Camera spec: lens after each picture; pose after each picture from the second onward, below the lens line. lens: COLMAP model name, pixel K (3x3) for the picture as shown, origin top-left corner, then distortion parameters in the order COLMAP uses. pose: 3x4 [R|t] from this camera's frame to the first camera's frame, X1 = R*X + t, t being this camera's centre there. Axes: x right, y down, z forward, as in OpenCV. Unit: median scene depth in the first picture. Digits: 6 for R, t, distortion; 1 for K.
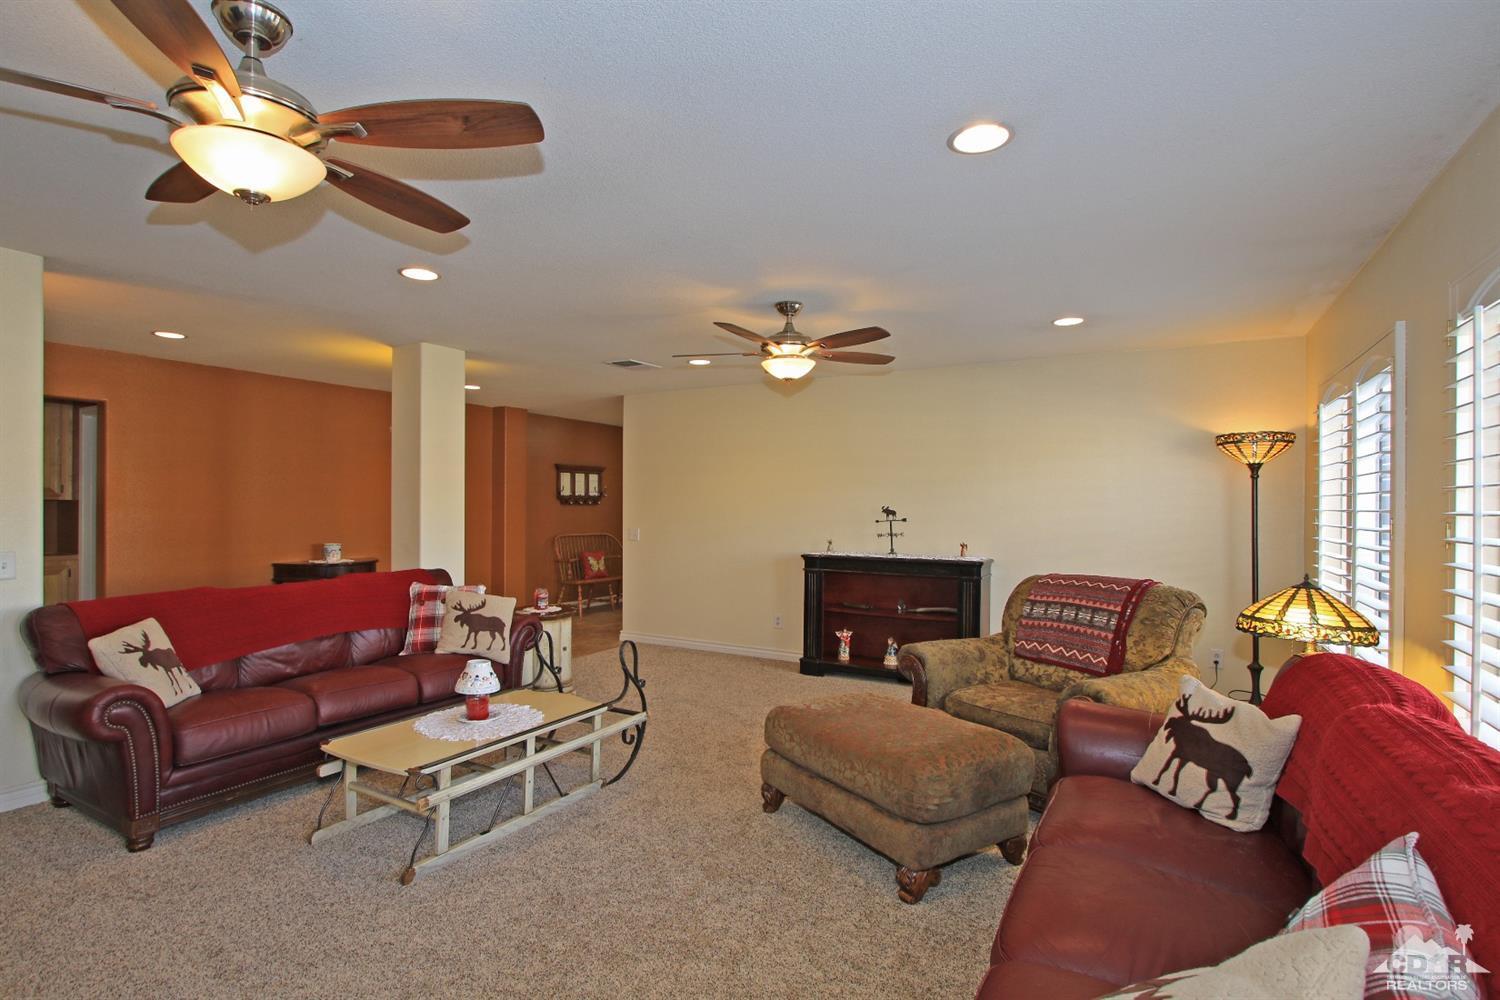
lens RADIAL K [[730.9, 0, 740.6], [0, 730.9, 509.8], [0, 0, 1]] dist [-0.000098, 0.000202]
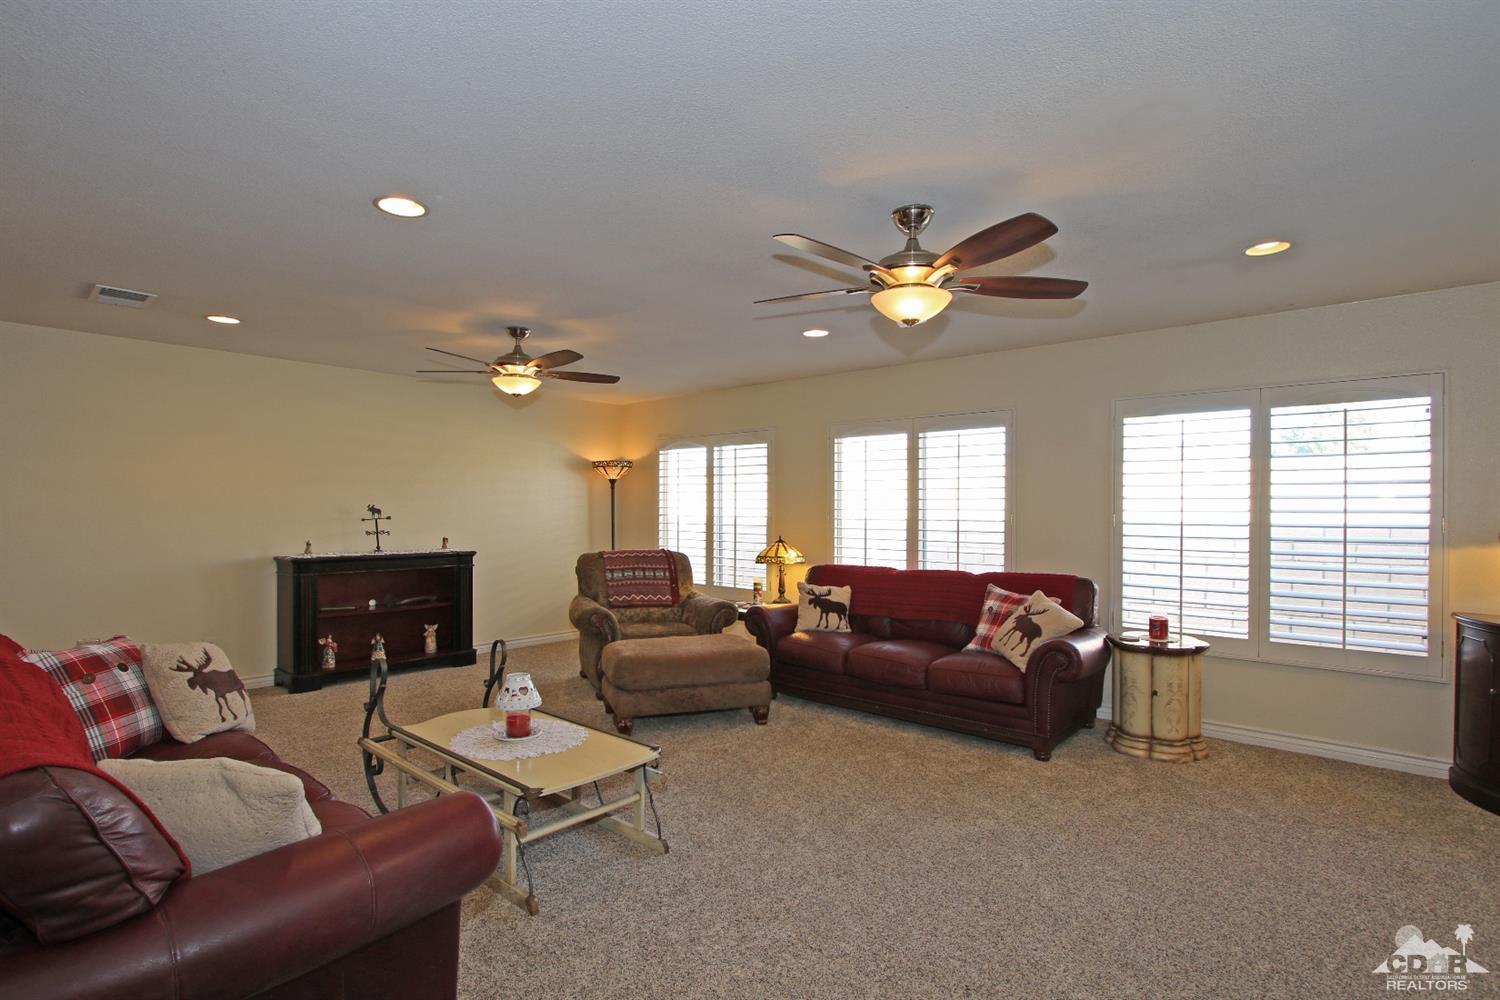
lens RADIAL K [[730.9, 0, 740.6], [0, 730.9, 509.8], [0, 0, 1]] dist [-0.000098, 0.000202]
pose [[0.208578, -0.009960, 0.977955, -0.796700], [-0.001924, 0.999942, 0.010594, -0.010896], [-0.978004, -0.004091, 0.208547, 0.341180]]
